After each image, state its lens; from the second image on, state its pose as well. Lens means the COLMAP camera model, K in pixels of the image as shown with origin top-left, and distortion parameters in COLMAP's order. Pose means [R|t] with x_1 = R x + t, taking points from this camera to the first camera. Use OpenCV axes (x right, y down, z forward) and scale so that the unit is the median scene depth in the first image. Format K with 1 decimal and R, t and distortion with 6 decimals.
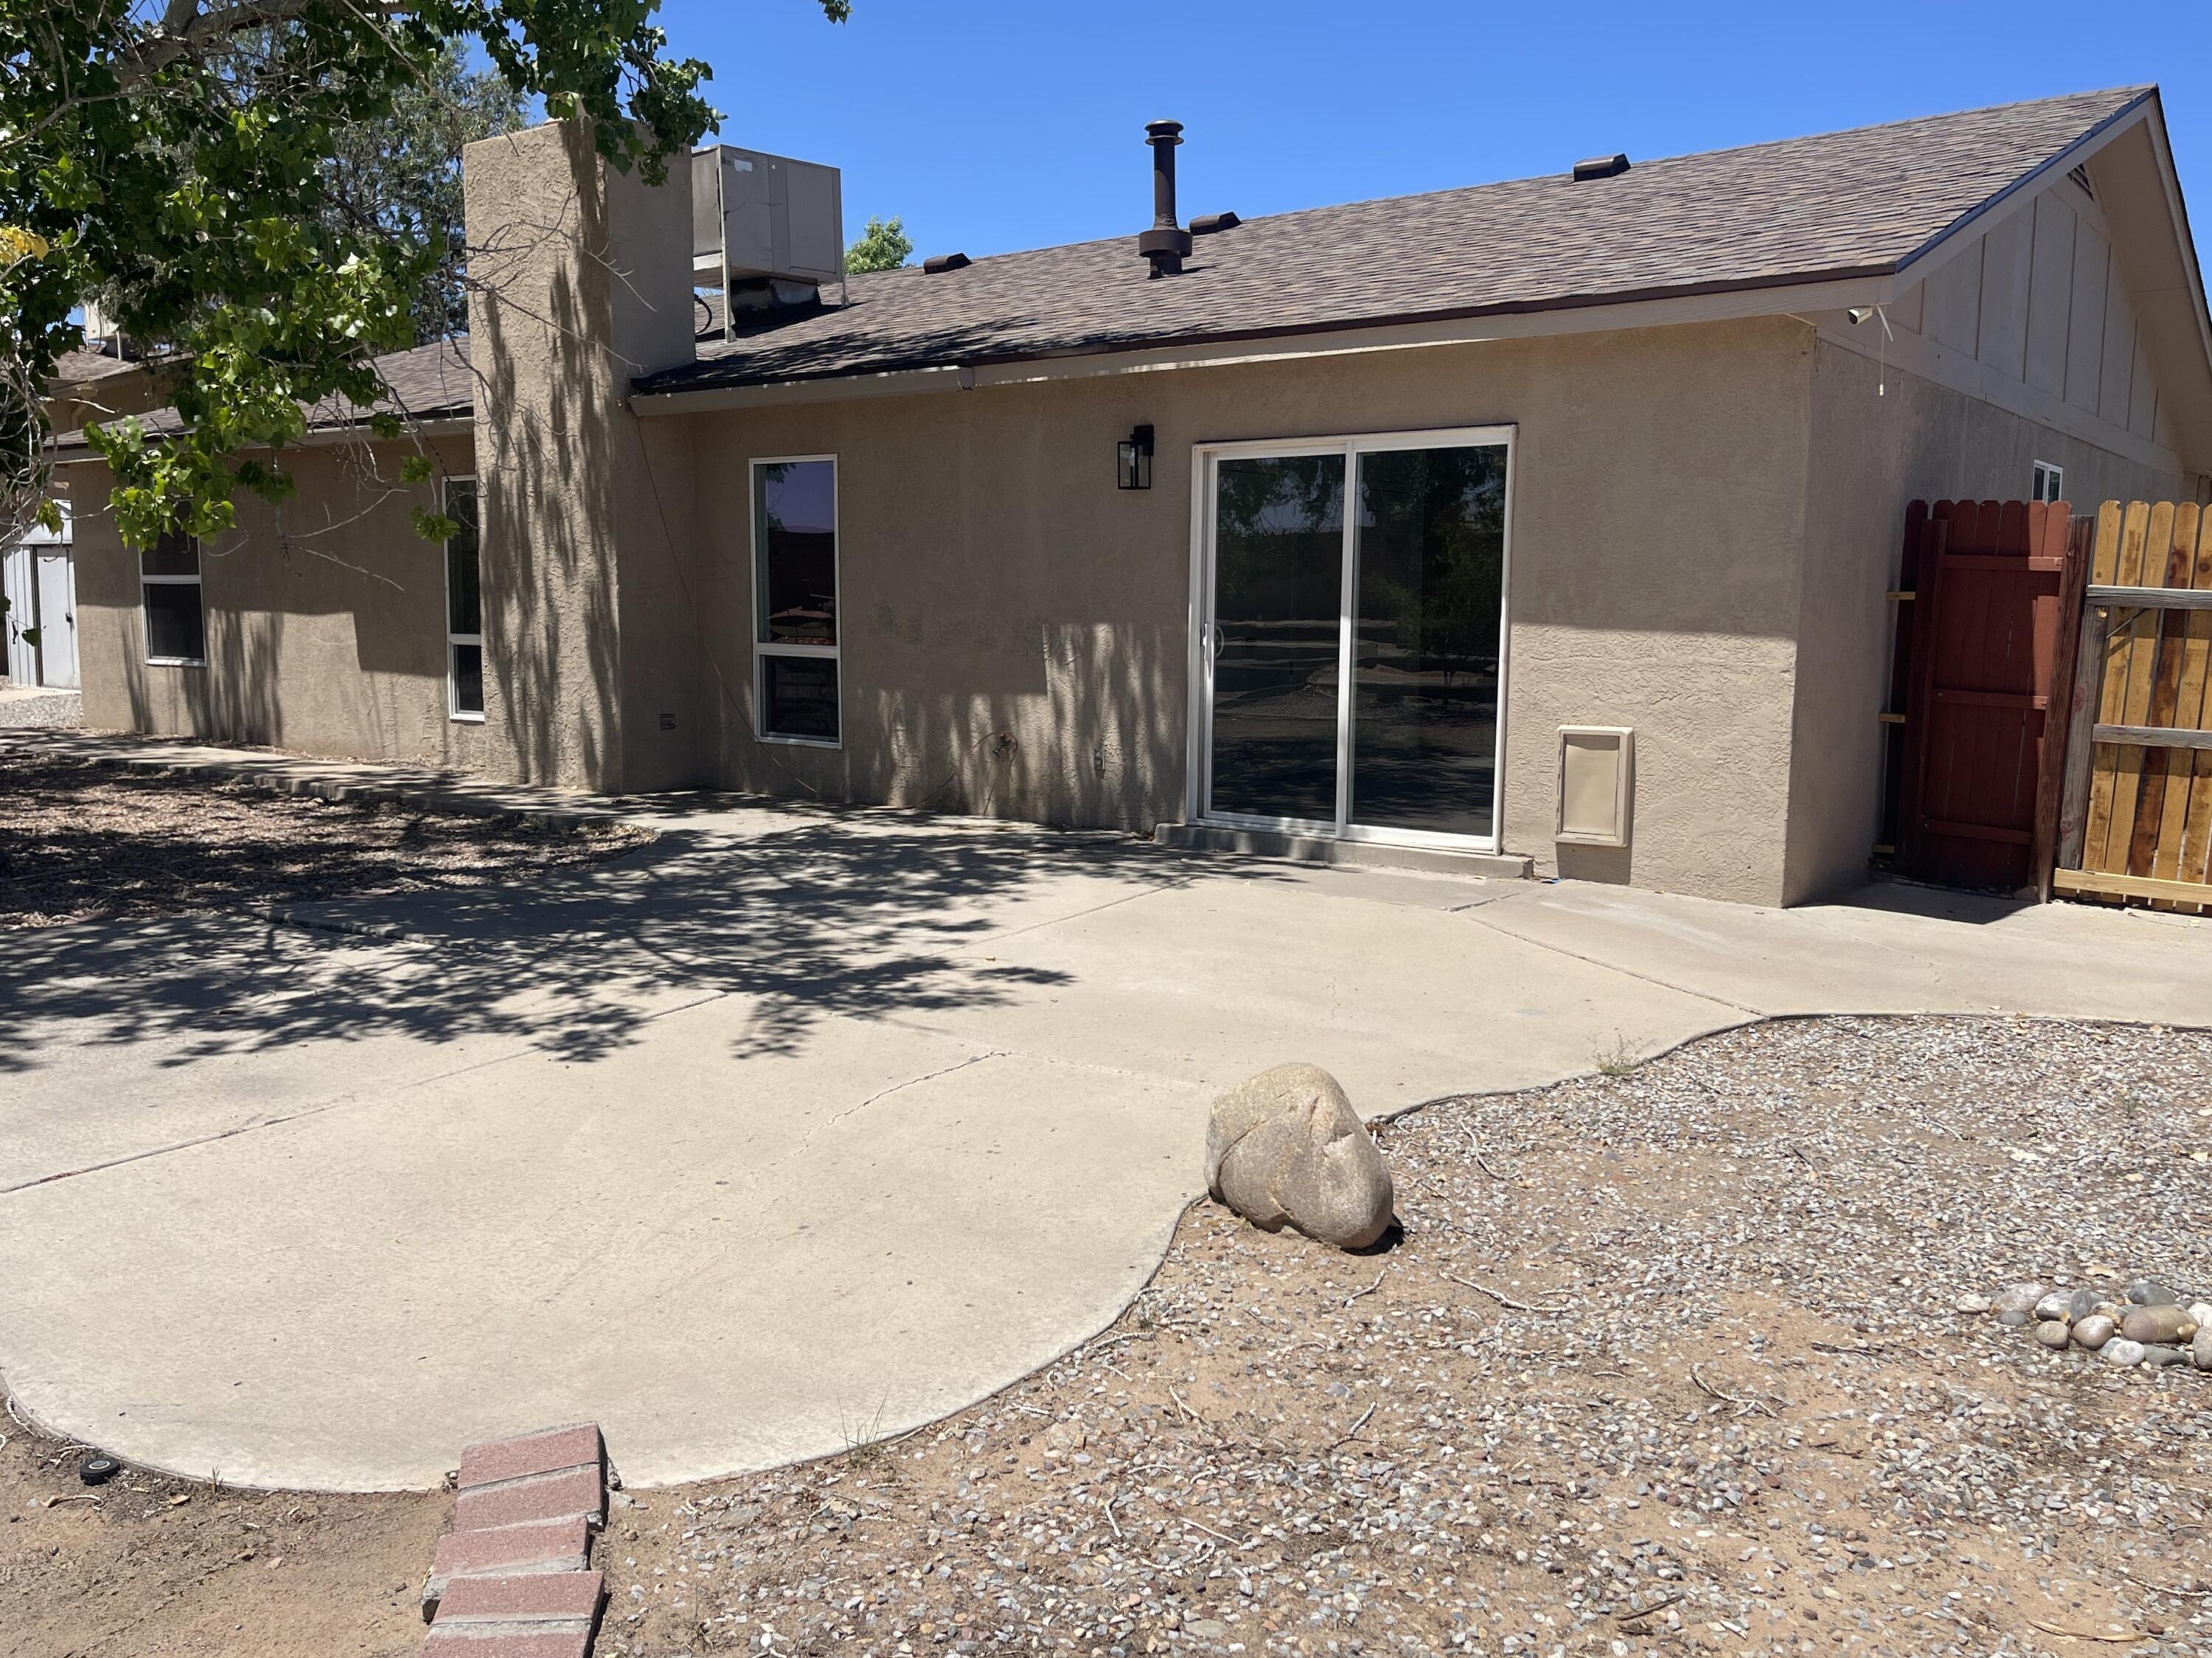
lens RADIAL K [[1677.4, 0, 1129.1], [0, 1677.4, 831.3], [0, 0, 1]] dist [0.119771, -0.165521]
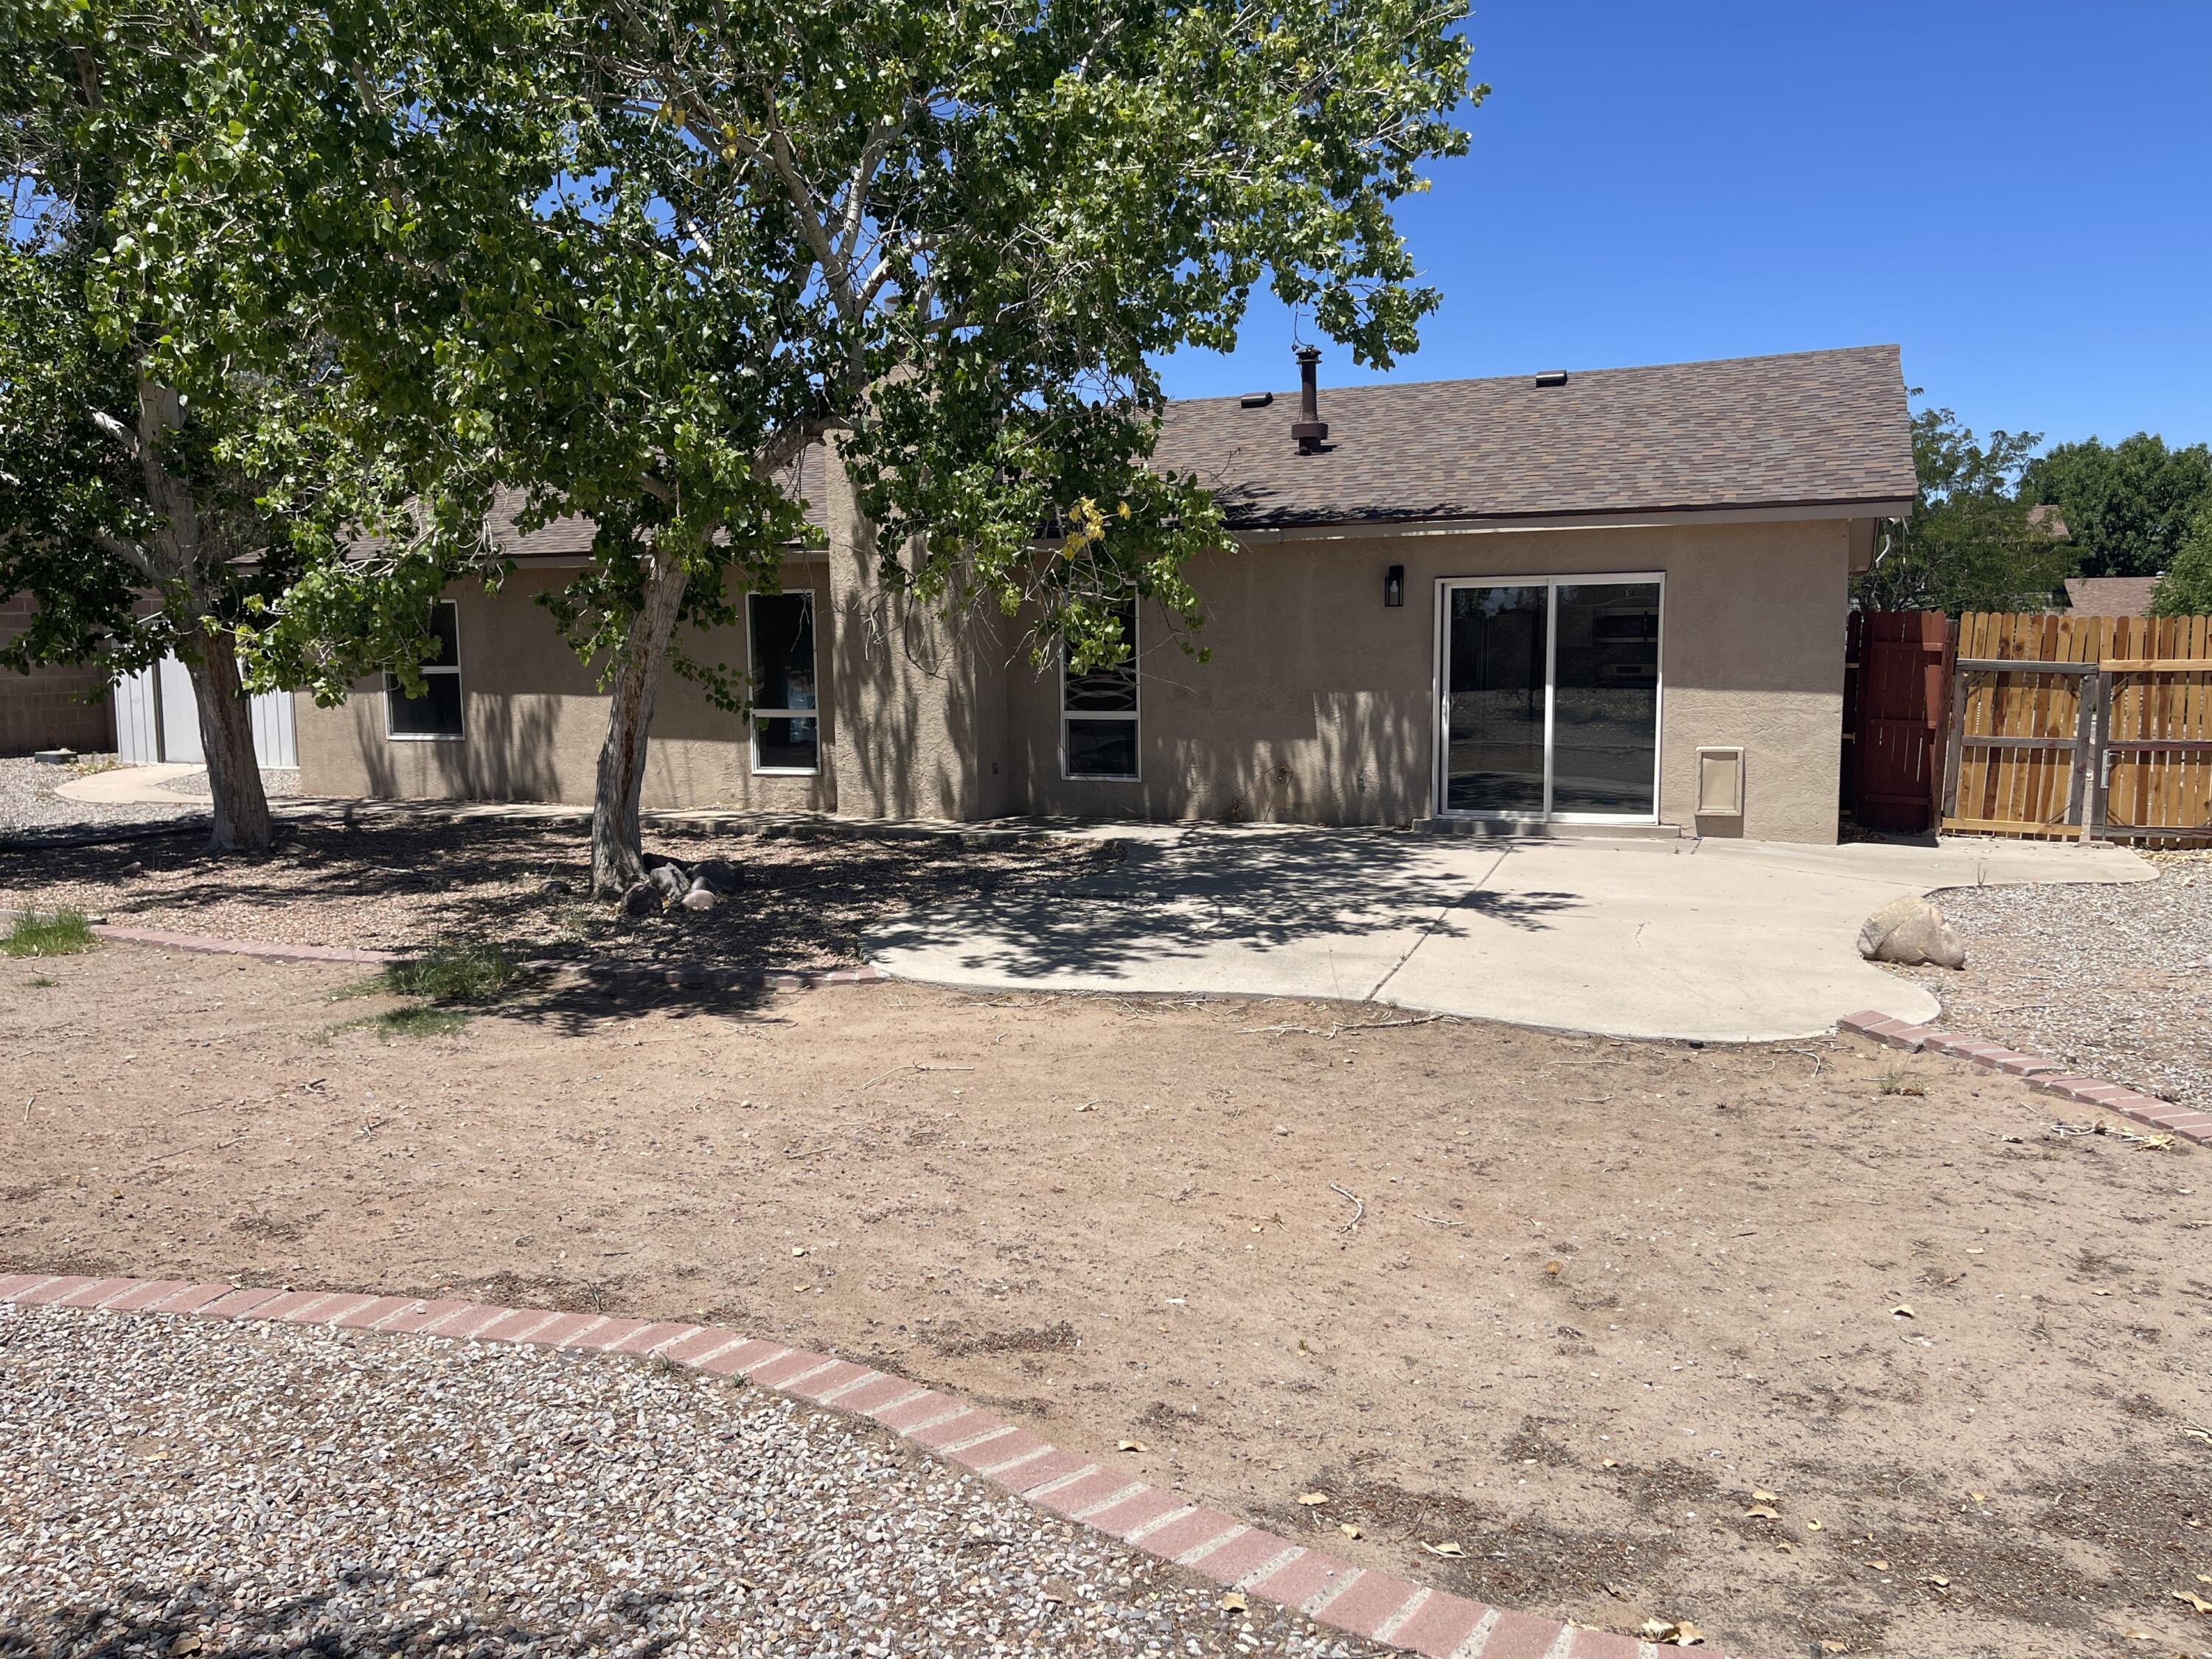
lens RADIAL K [[1606.6, 0, 1046.8], [0, 1606.6, 855.0], [0, 0, 1]] dist [0.102316, -0.133647]
pose [[0.972192, -0.050957, 0.228575, -0.659676], [0.051236, 0.998675, 0.004716, 0.004228], [-0.228513, 0.007127, 0.973515, -0.386293]]
